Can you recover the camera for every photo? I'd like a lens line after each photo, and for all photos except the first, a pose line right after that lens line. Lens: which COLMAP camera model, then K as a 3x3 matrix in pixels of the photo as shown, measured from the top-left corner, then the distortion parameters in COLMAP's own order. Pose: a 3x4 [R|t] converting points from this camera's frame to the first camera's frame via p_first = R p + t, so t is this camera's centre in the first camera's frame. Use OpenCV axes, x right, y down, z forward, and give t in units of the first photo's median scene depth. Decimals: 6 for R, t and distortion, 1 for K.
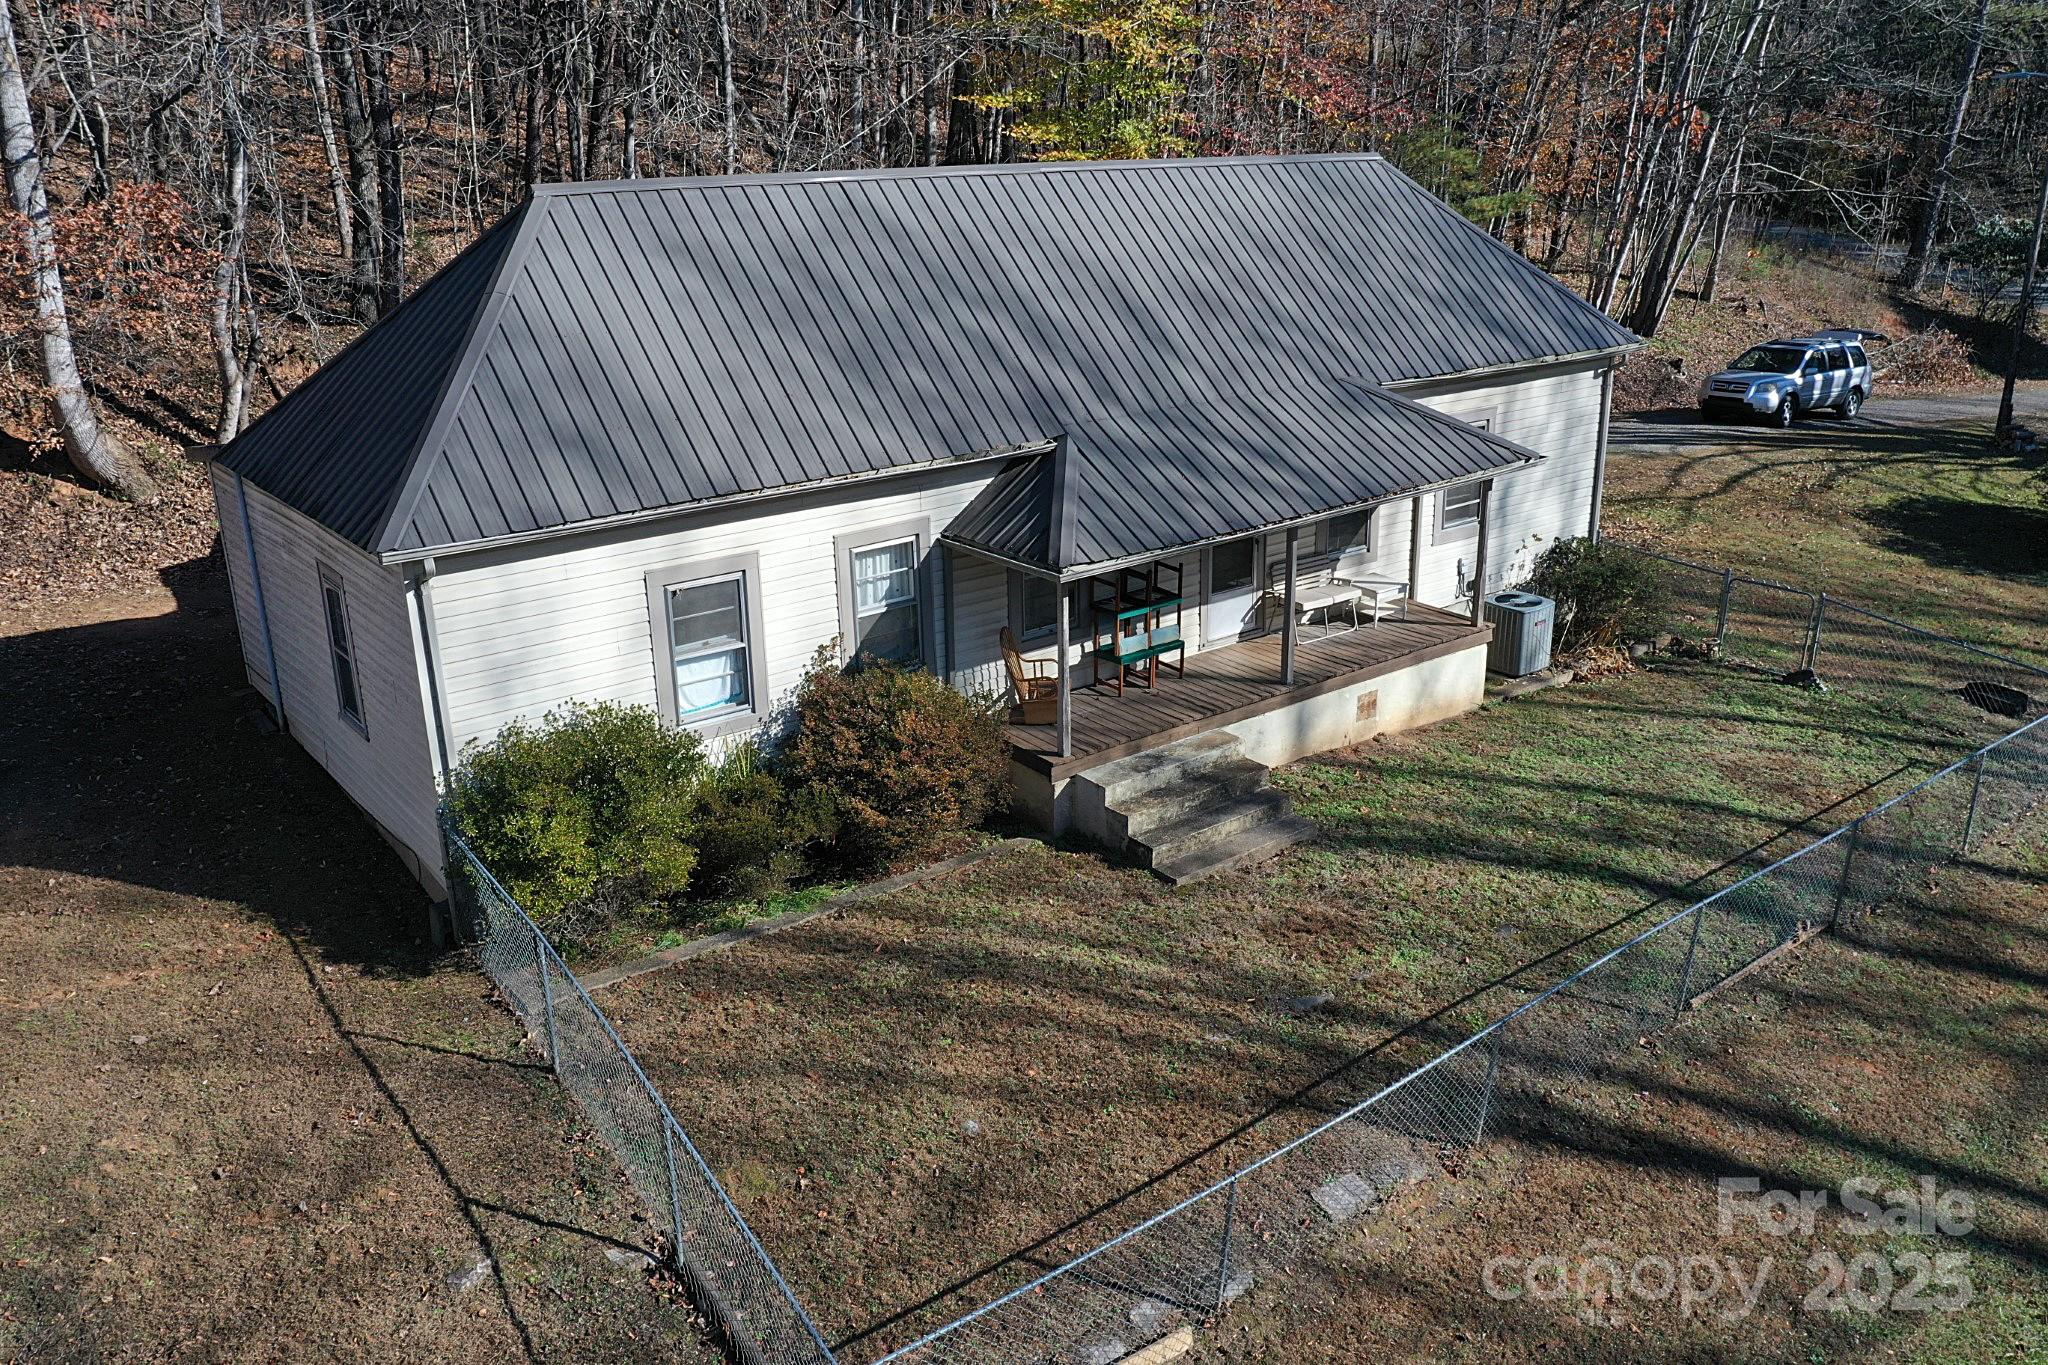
lens RADIAL K [[1604.8, 0, 1027.5], [0, 1604.8, 710.4], [0, 0, 1]] dist [0.004821, -0.005279]
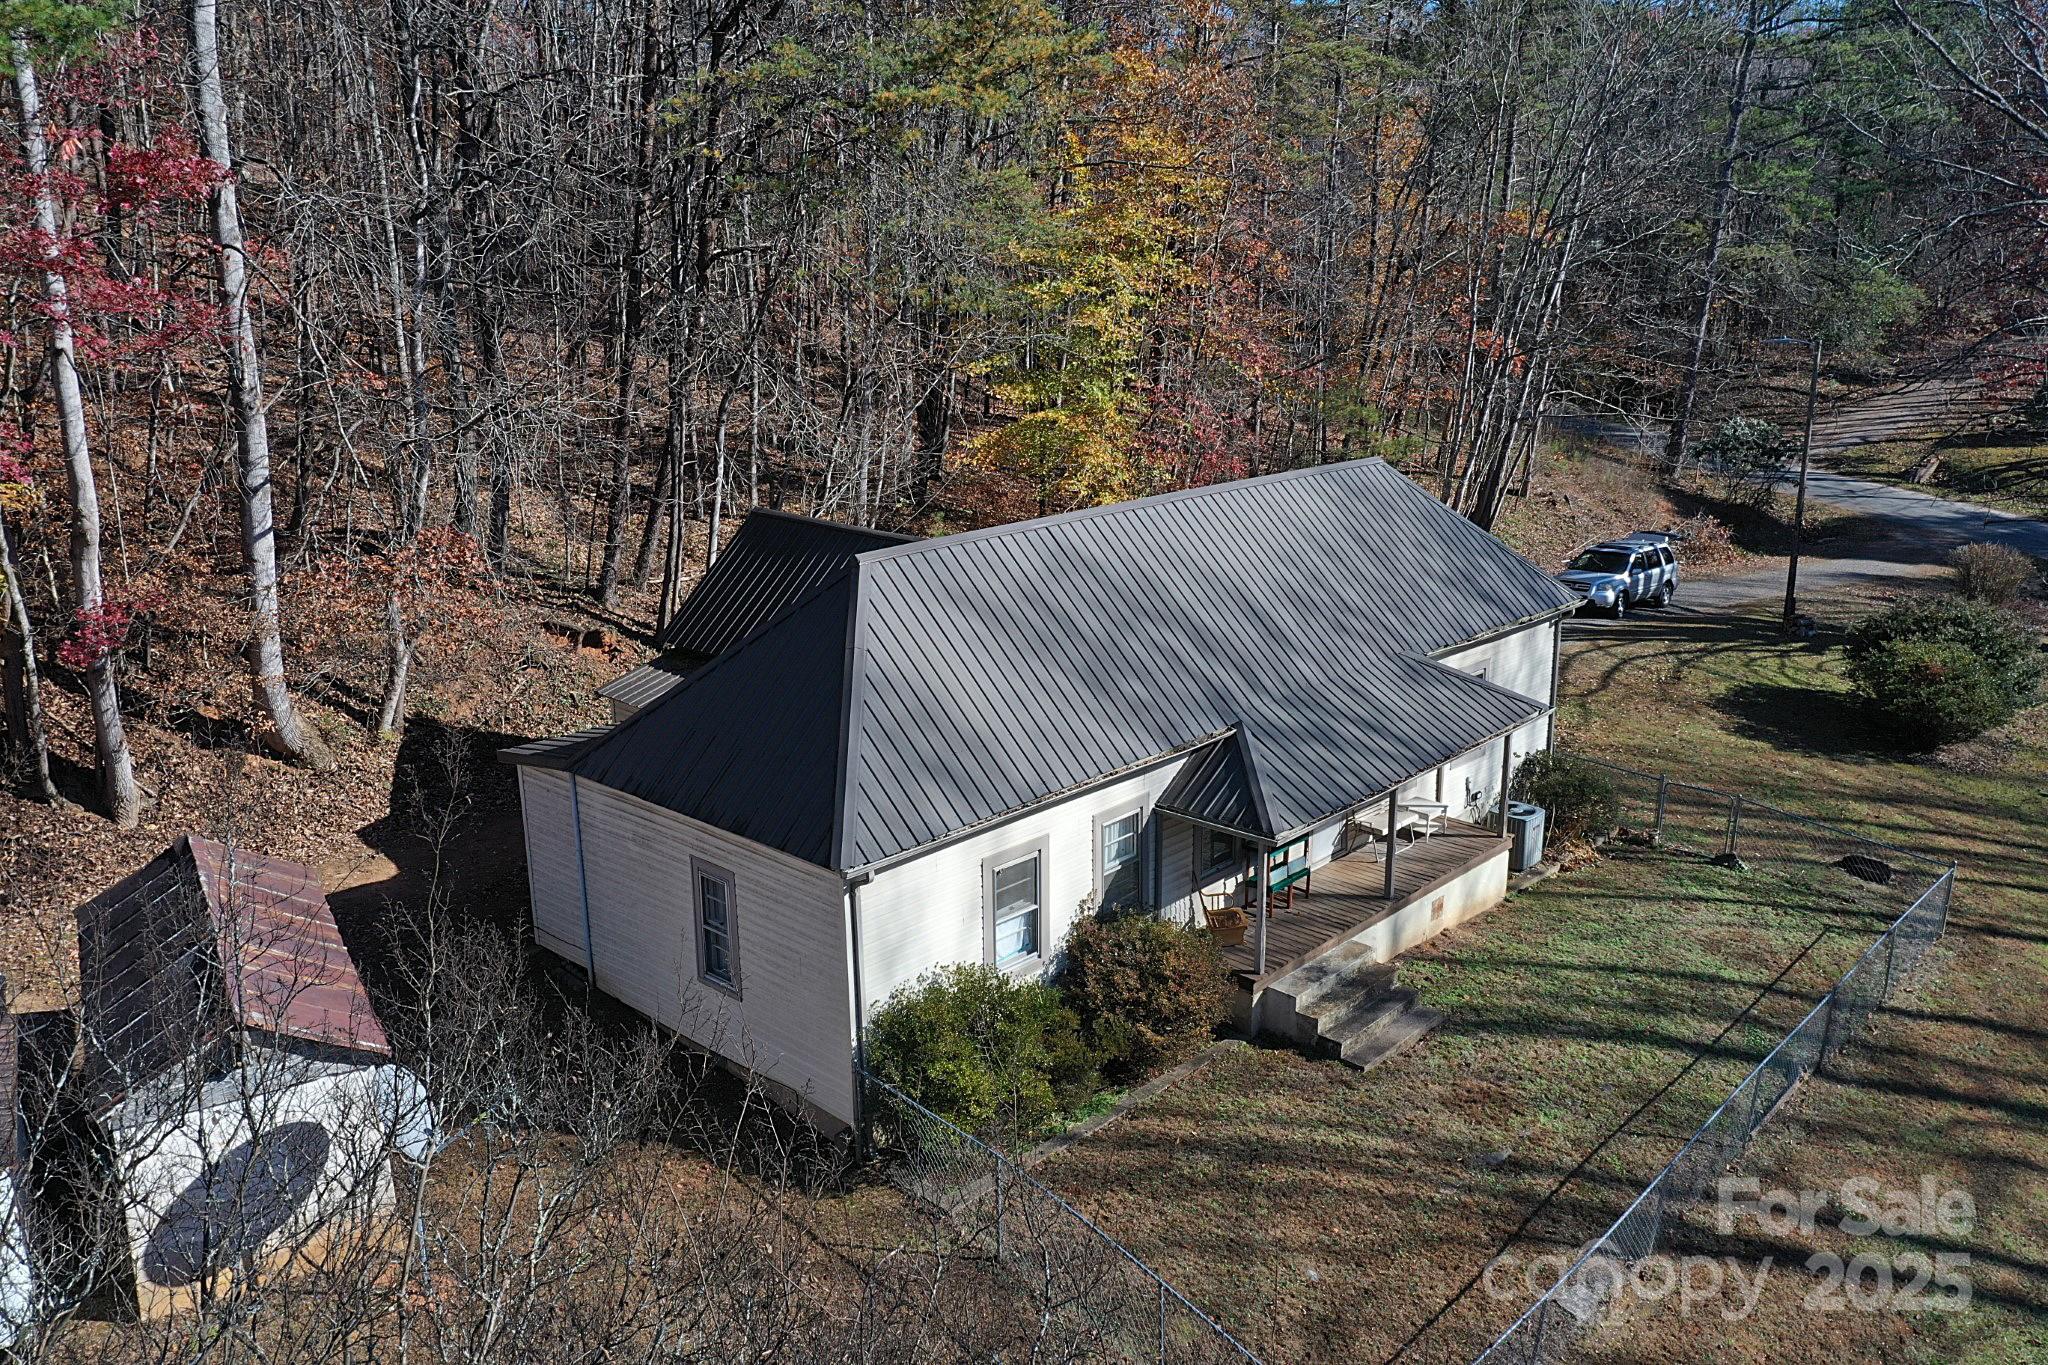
lens RADIAL K [[1622.1, 0, 1024.0], [0, 1622.1, 682.5], [0, 0, 1]] dist [0.001011, -0.001053]
pose [[0.987064, -0.033930, 0.156698, -0.312984], [0.047837, 0.995159, -0.085848, -0.088310], [-0.153026, 0.092234, 0.983908, -0.238053]]
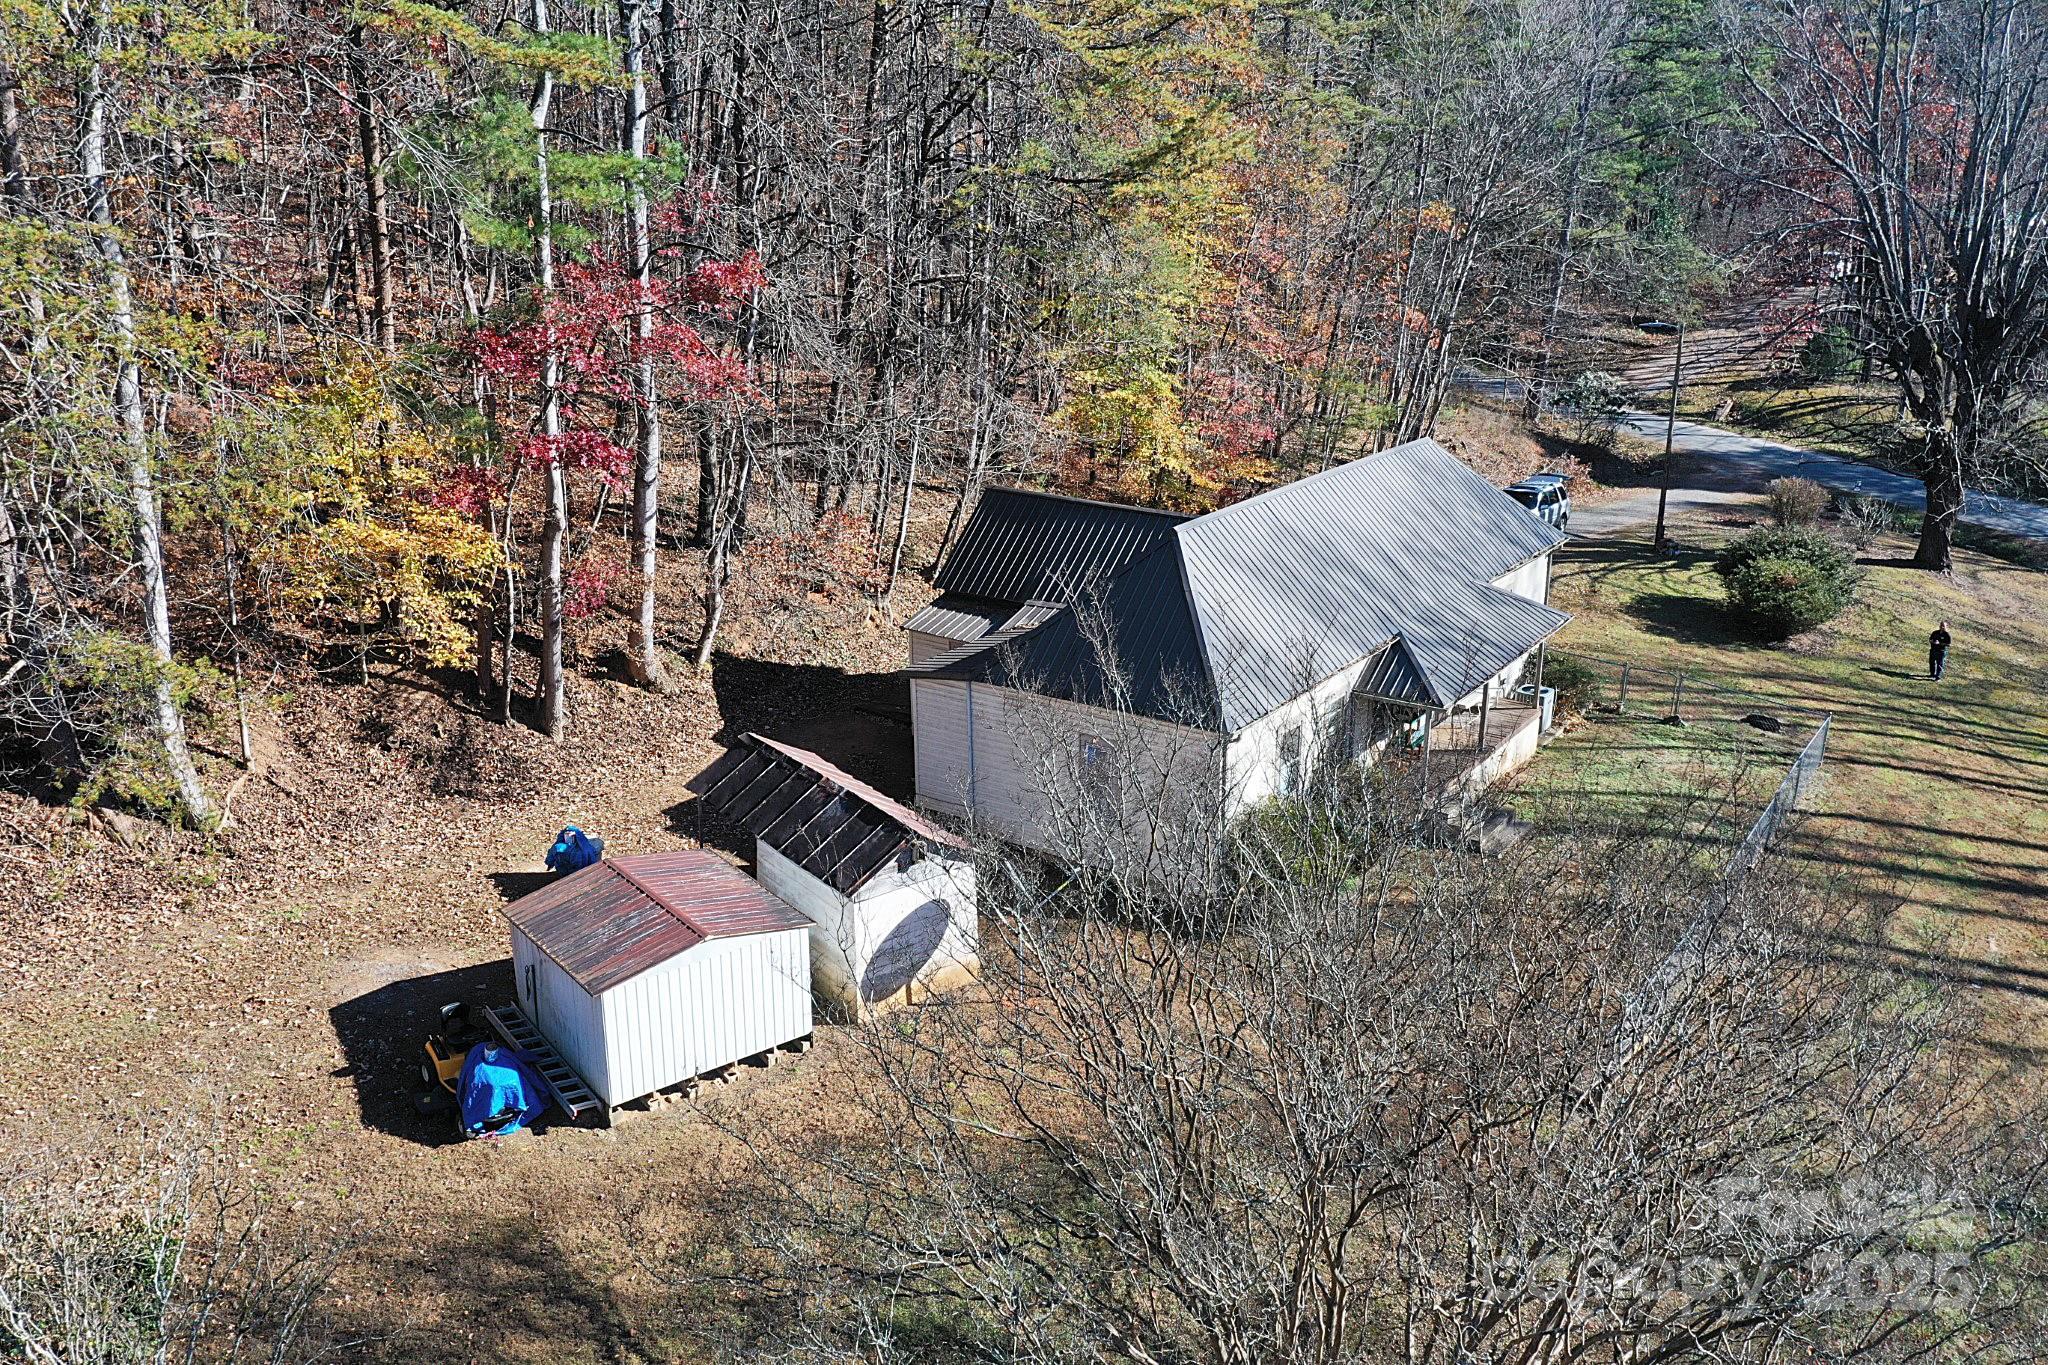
lens RADIAL K [[1637.2, 0, 1024.0], [0, 1637.2, 682.5], [0, 0, 1]] dist [-0.011078, -0.005551]
pose [[0.954855, -0.076909, 0.286944, -0.850717], [0.089676, 0.995470, -0.031600, -0.080794], [-0.283213, 0.055905, 0.957426, -0.643489]]
